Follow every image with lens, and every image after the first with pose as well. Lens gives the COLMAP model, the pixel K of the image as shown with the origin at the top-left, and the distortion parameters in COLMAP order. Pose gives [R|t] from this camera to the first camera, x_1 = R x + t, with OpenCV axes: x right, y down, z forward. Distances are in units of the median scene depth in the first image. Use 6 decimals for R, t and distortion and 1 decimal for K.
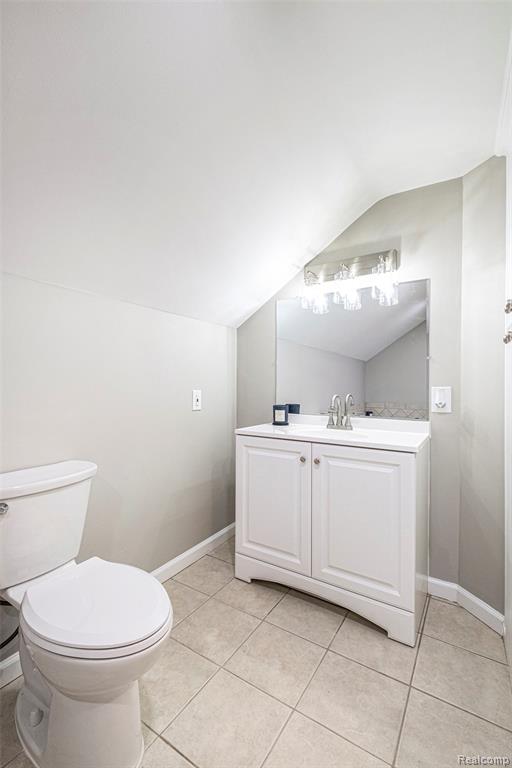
lens RADIAL K [[337.8, 0, 280.9], [0, 337.8, 379.3], [0, 0, 1]] dist [0.008911, -0.000067]
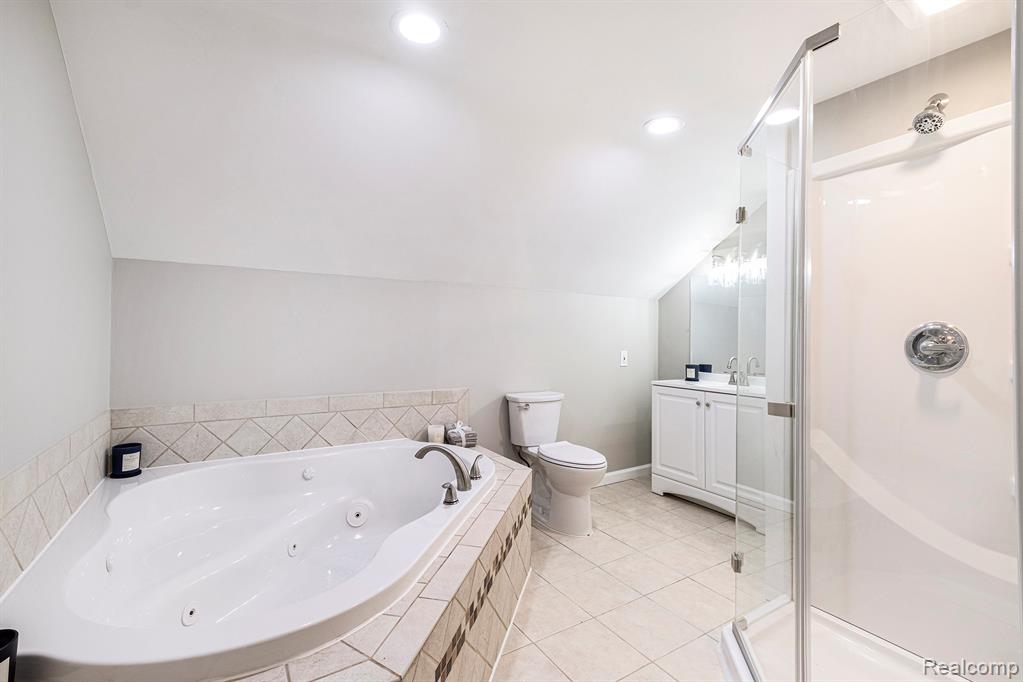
lens RADIAL K [[449.9, 0, 514.6], [0, 449.9, 335.0], [0, 0, 1]] dist [0.008911, -0.000067]
pose [[0.874722, 0.003016, -0.484616, 0.247176], [-0.000602, 0.999987, 0.005135, -0.041801], [0.484625, -0.004200, 0.874712, -0.799480]]
